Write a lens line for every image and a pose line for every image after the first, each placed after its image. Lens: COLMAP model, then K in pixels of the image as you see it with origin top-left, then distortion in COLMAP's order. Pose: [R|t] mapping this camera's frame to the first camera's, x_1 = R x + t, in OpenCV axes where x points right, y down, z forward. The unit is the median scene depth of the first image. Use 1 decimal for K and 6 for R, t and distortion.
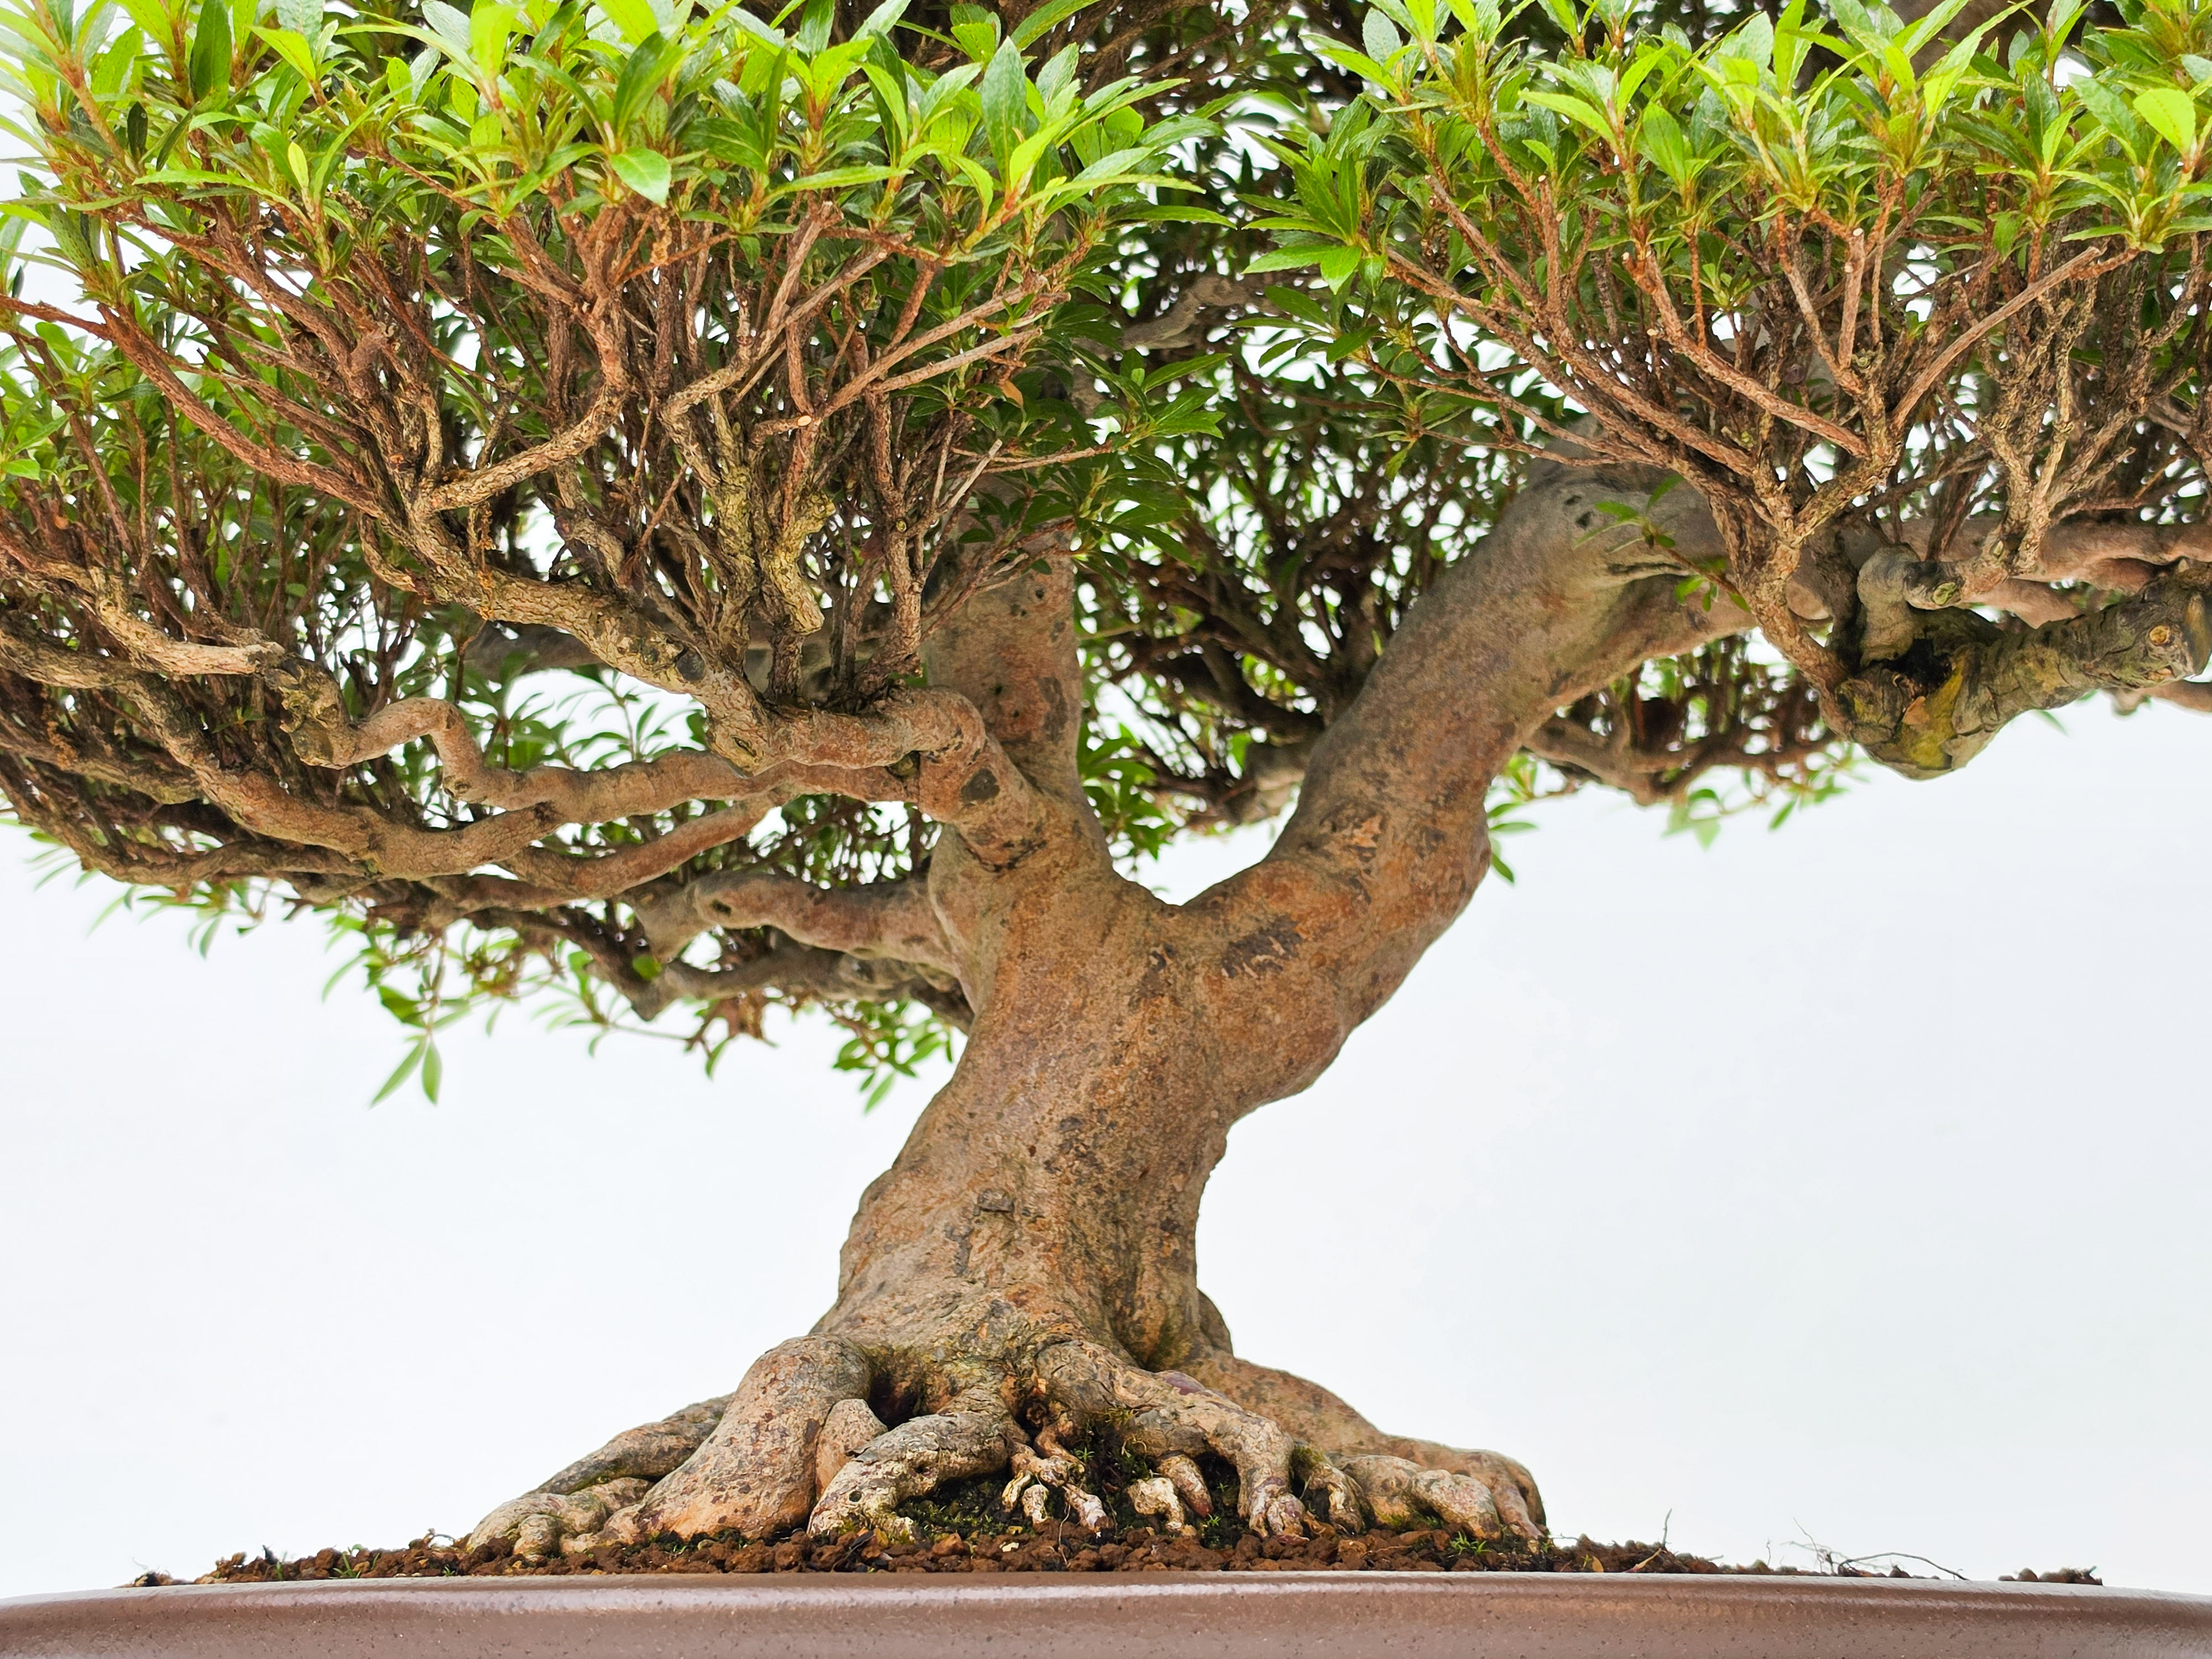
lens RADIAL K [[3360.6, 0, 1182.5], [0, 3360.6, 843.6], [0, 0, 1]] dist [0.103516, 0.000000]
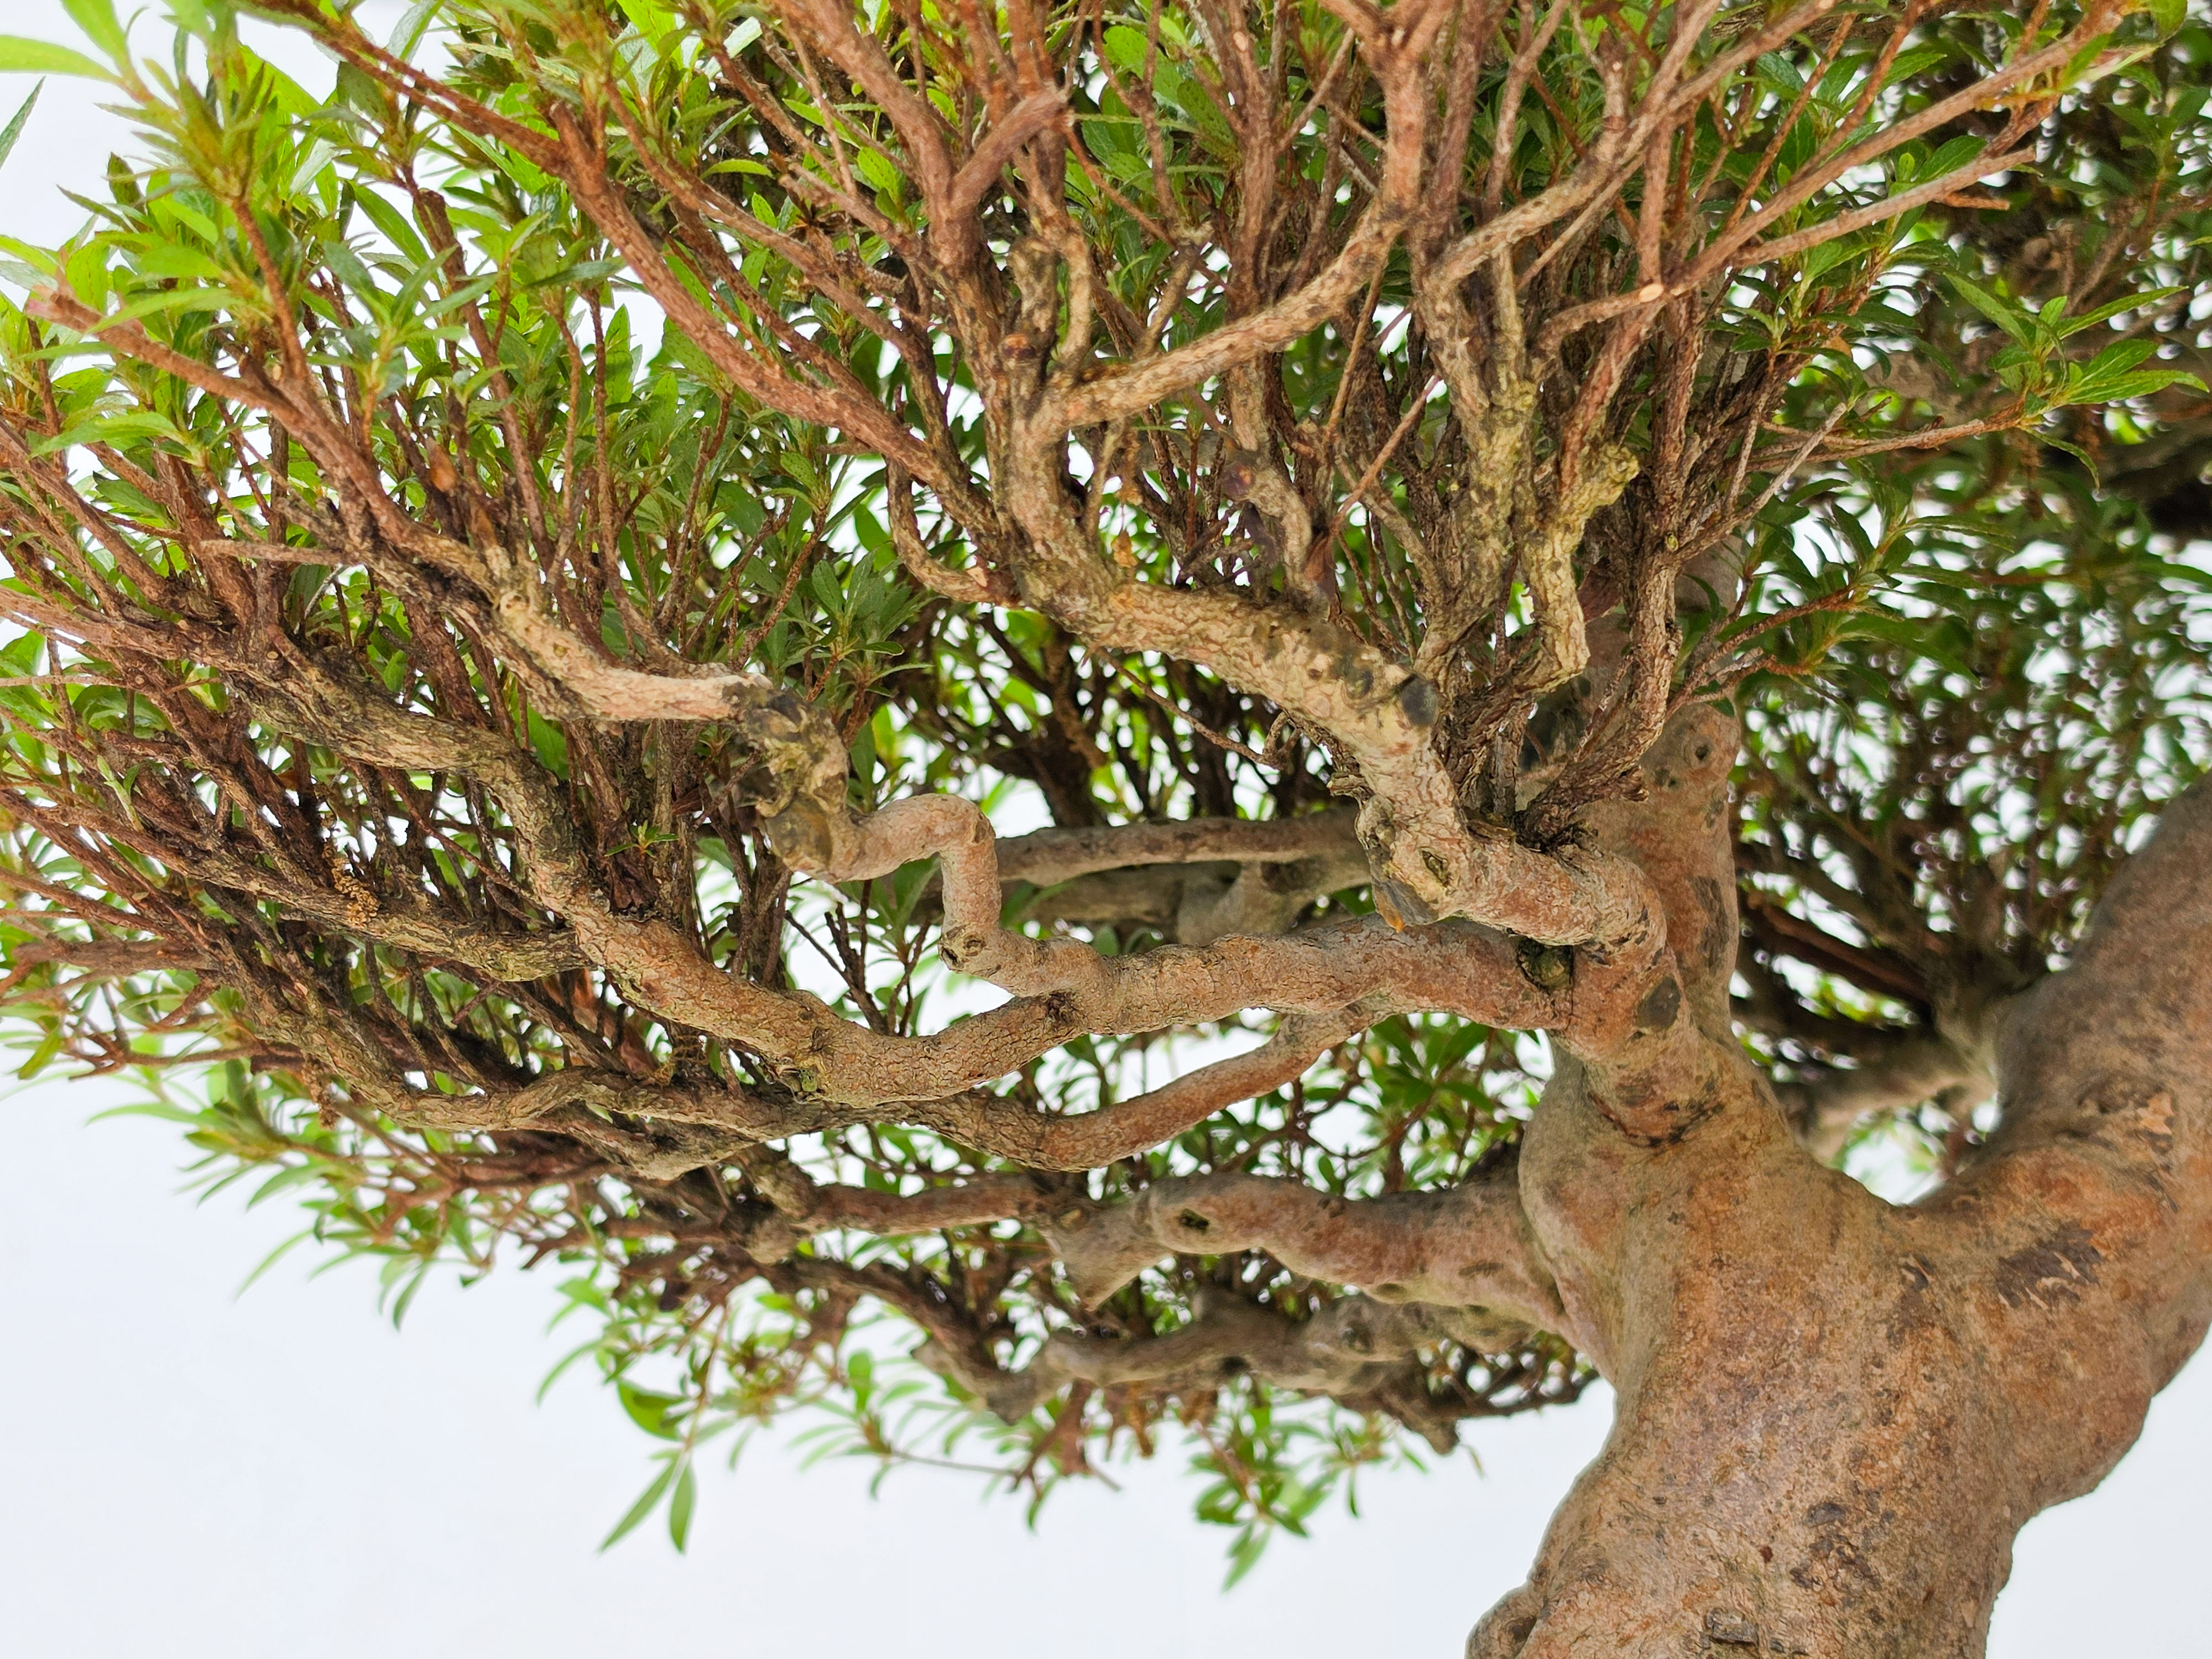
lens RADIAL K [[3360.6, 0, 1114.4], [0, 3360.6, 828.8], [0, 0, 1]] dist [0.103516, 0.000000]
pose [[0.999673, 0.014843, 0.020812, -0.201696], [-0.010572, 0.981319, -0.192097, 0.087129], [-0.023274, 0.191814, 0.981155, 0.355225]]
